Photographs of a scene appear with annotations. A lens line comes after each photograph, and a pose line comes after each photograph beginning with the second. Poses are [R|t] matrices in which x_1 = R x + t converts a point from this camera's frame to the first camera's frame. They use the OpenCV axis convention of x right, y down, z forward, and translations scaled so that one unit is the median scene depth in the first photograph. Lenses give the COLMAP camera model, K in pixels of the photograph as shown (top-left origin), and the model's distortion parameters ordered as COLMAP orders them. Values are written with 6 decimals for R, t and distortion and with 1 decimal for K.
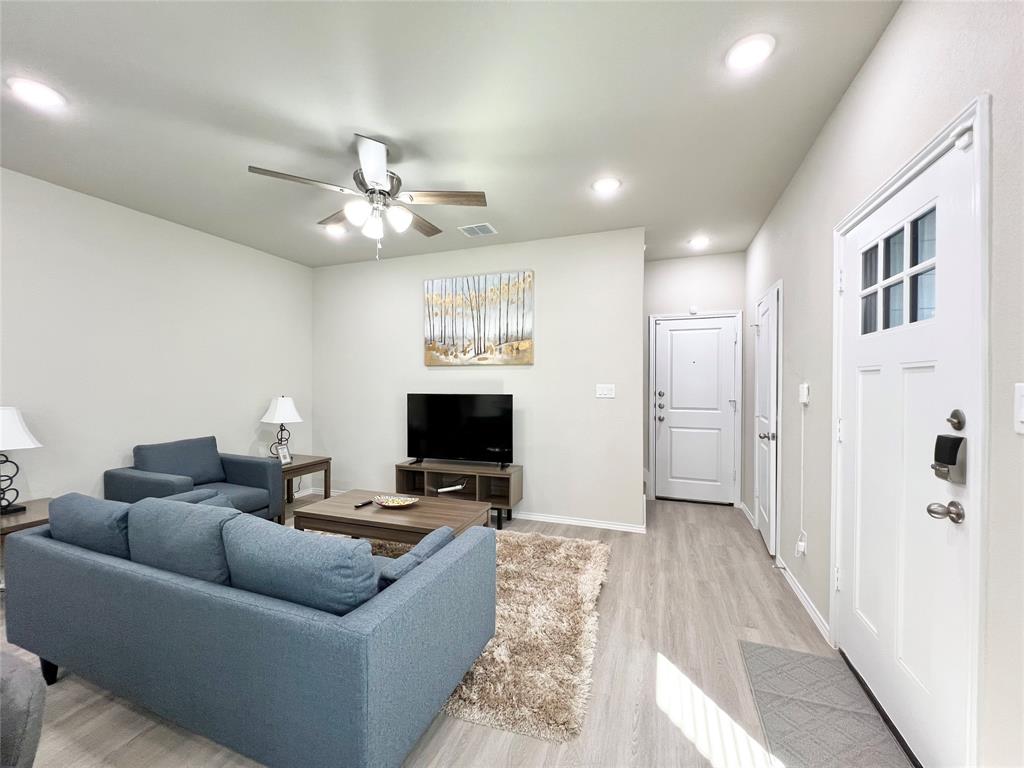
lens RADIAL K [[410.7, 0, 513.3], [0, 410.7, 386.1], [0, 0, 1]] dist [0.000039, 0.000352]
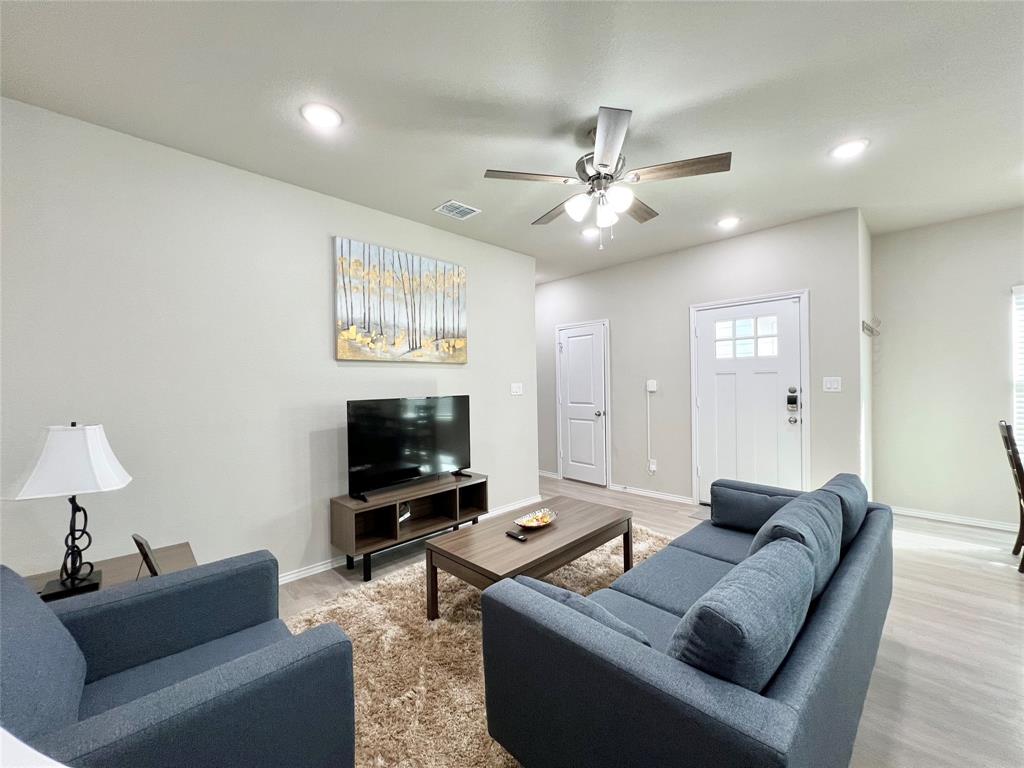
lens RADIAL K [[410.7, 0, 513.3], [0, 410.7, 386.1], [0, 0, 1]] dist [0.000039, 0.000352]
pose [[0.424995, -0.014784, 0.905075, -0.765476], [0.022408, 0.999732, 0.005808, -0.003327], [-0.904918, 0.017812, 0.425212, 0.474236]]
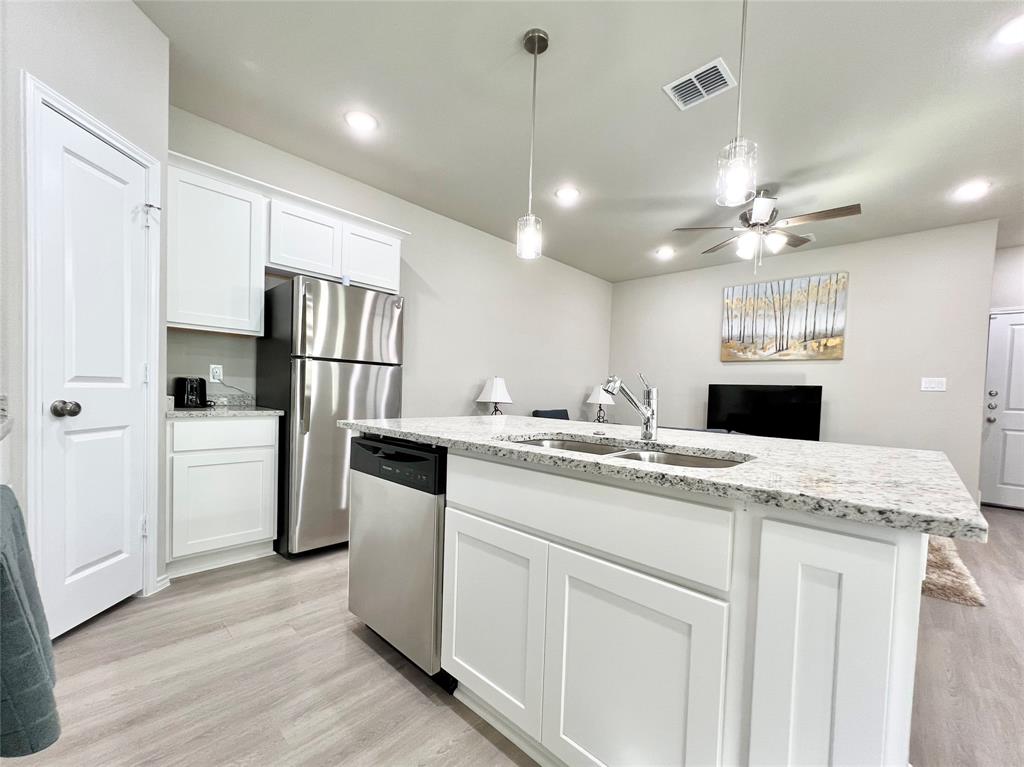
lens RADIAL K [[425.0, 0, 513.8], [0, 425.0, 405.1], [0, 0, 1]] dist [0.001425, 0.000368]
pose [[0.918507, 0.044442, -0.392898, -0.295589], [-0.037352, 0.998972, 0.025678, 0.069872], [0.393636, -0.008910, 0.919223, -0.365455]]
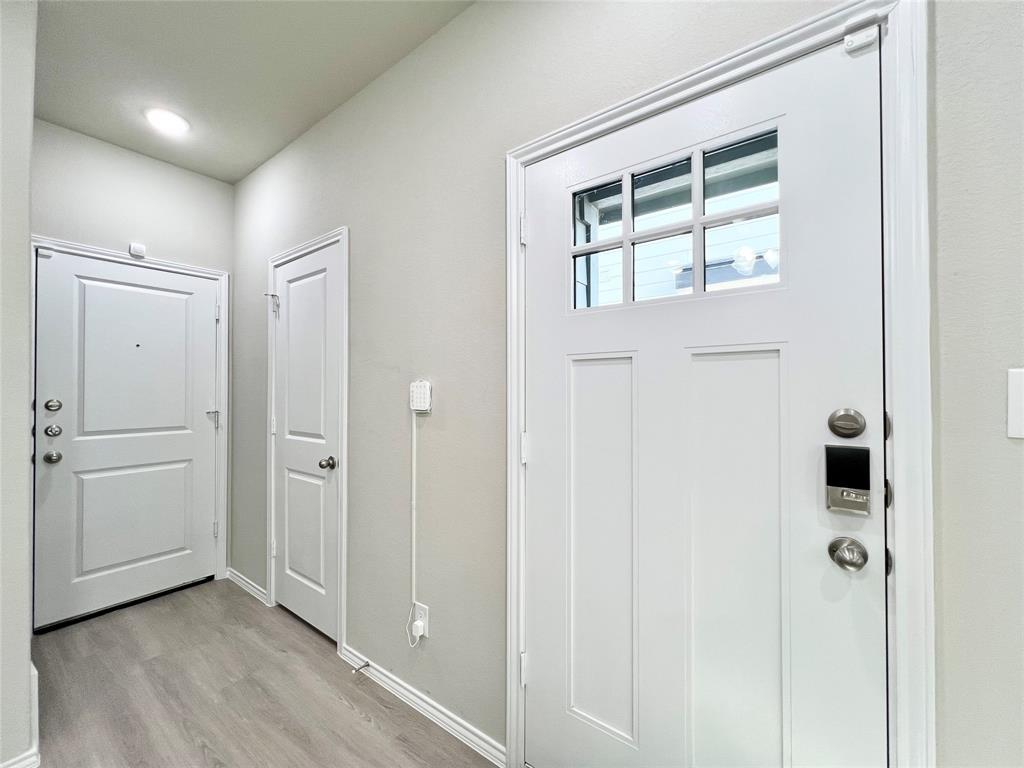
lens RADIAL K [[410.7, 0, 513.3], [0, 410.7, 386.1], [0, 0, 1]] dist [0.000039, 0.000352]
pose [[0.287359, 0.006538, 0.957800, 0.067602], [0.007580, 0.999930, -0.009100, 0.005589], [-0.957793, 0.009875, 0.287290, 0.405854]]
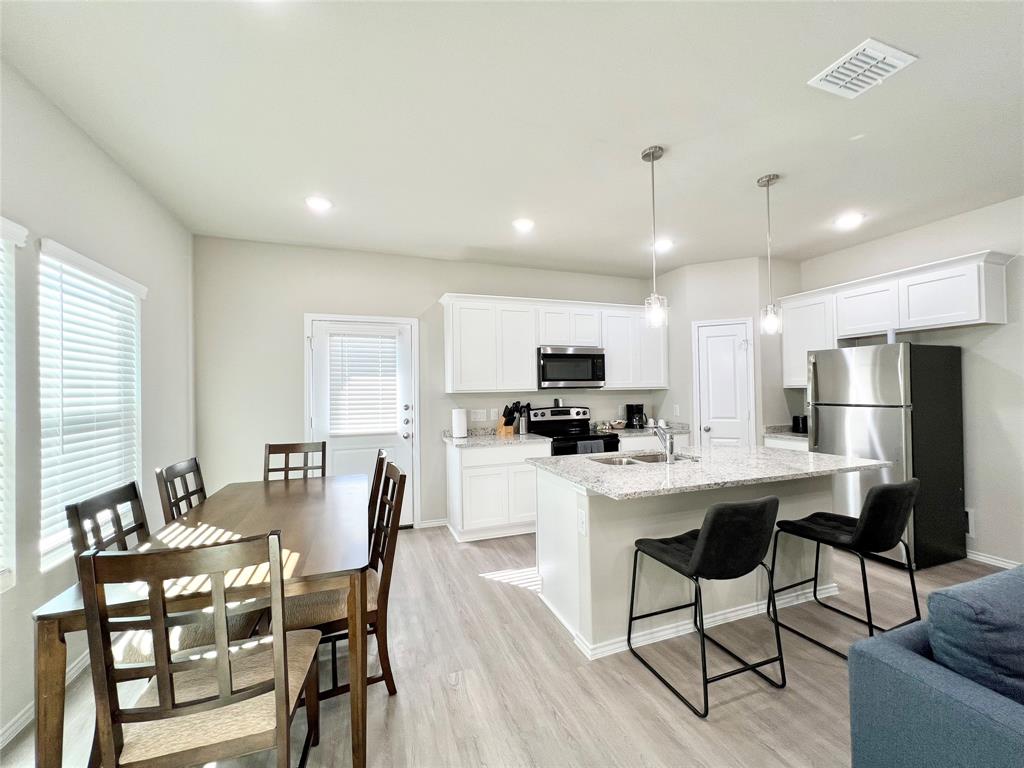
lens RADIAL K [[410.7, 0, 513.3], [0, 410.7, 386.1], [0, 0, 1]] dist [0.000039, 0.000352]
pose [[-0.763582, 0.002467, -0.645707, 0.250102], [0.010161, 0.999915, -0.008195, -0.010047], [0.645631, -0.012819, -0.763542, 0.336011]]
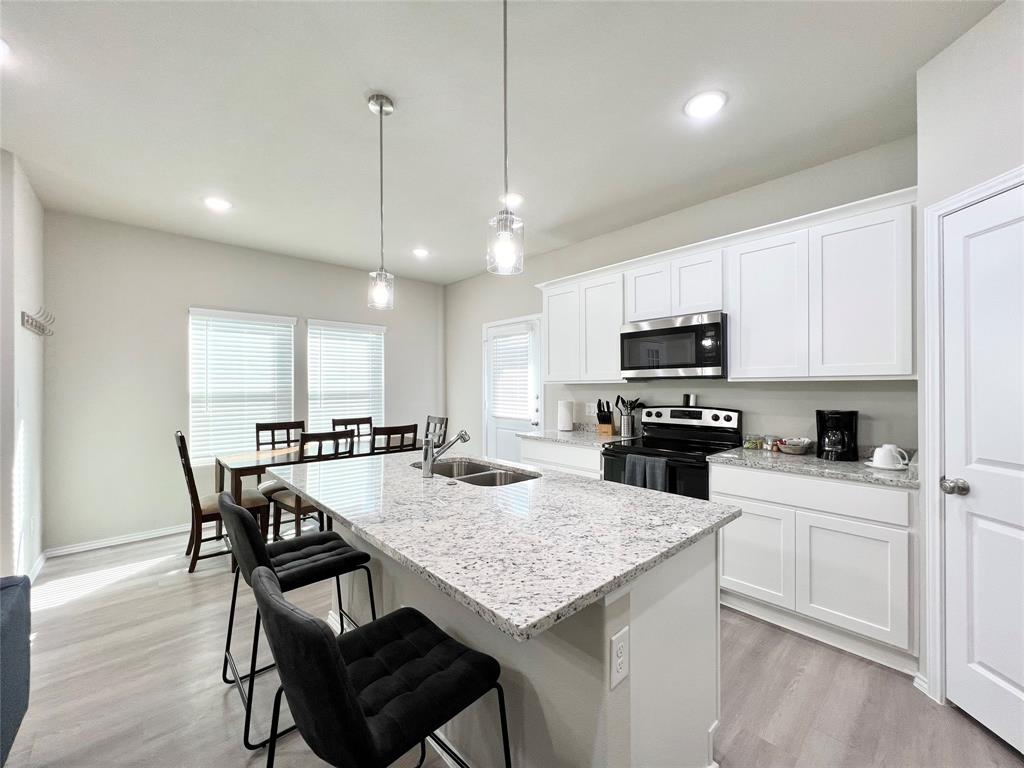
lens RADIAL K [[410.7, 0, 513.3], [0, 410.7, 386.1], [0, 0, 1]] dist [0.000039, 0.000352]
pose [[-0.889535, 0.001271, 0.456865, -0.638086], [0.004132, 0.999978, 0.005264, -0.003401], [-0.456848, 0.006570, -0.889521, 0.392445]]
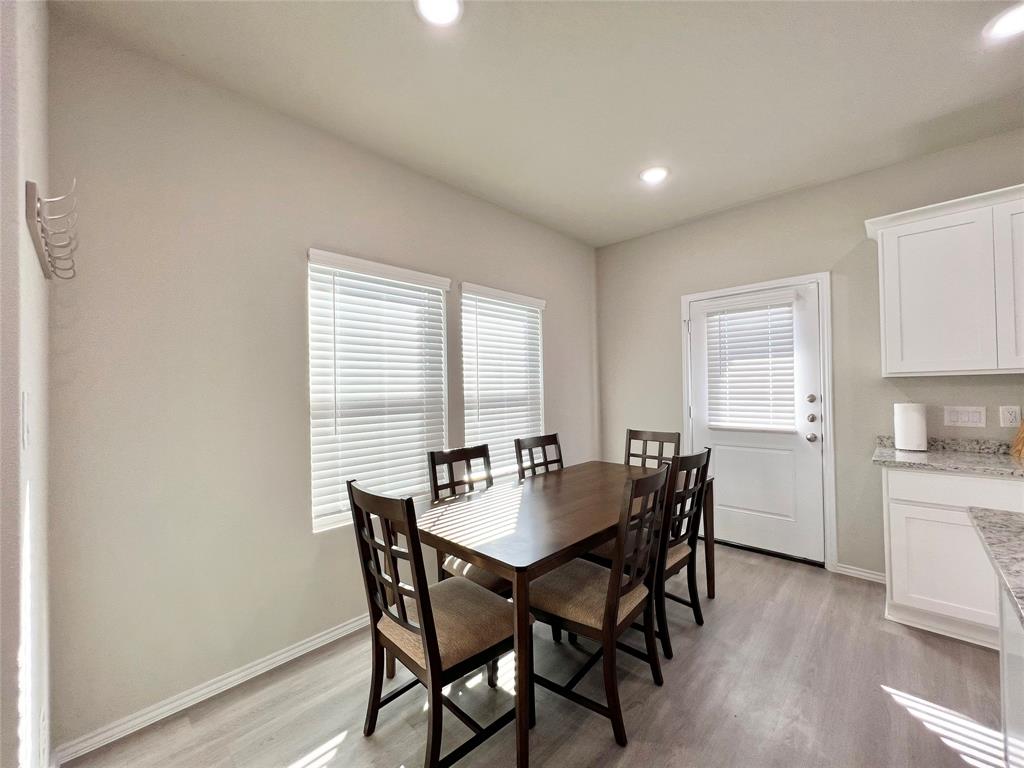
lens RADIAL K [[410.8, 0, 512.7], [0, 410.8, 386.7], [0, 0, 1]] dist [-0.001665, 0.000055]
pose [[-0.917477, 0.018887, 0.397340, -0.002143], [0.018964, 0.999813, -0.003736, 0.002947], [-0.397337, 0.004107, -0.917664, 0.275312]]
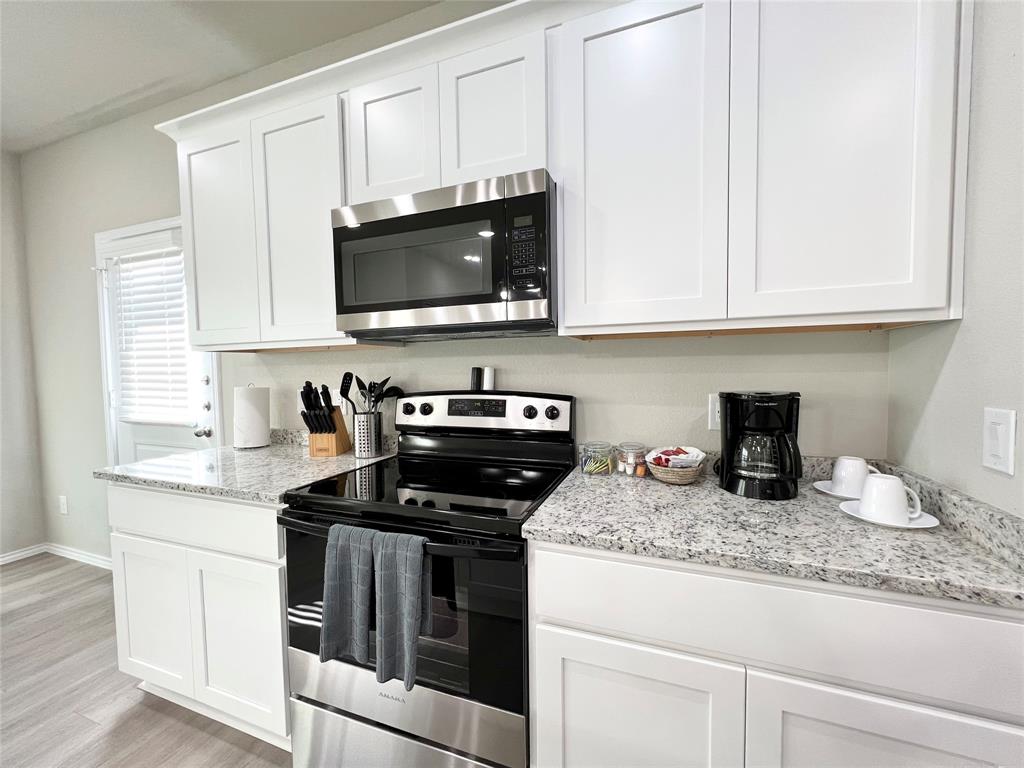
lens RADIAL K [[410.8, 0, 512.7], [0, 410.8, 386.7], [0, 0, 1]] dist [-0.001665, 0.000055]
pose [[-0.999907, 0.012155, 0.006107, -0.611053], [0.012467, 0.998466, 0.053943, 0.015001], [-0.005442, 0.054014, -0.998525, -0.053246]]
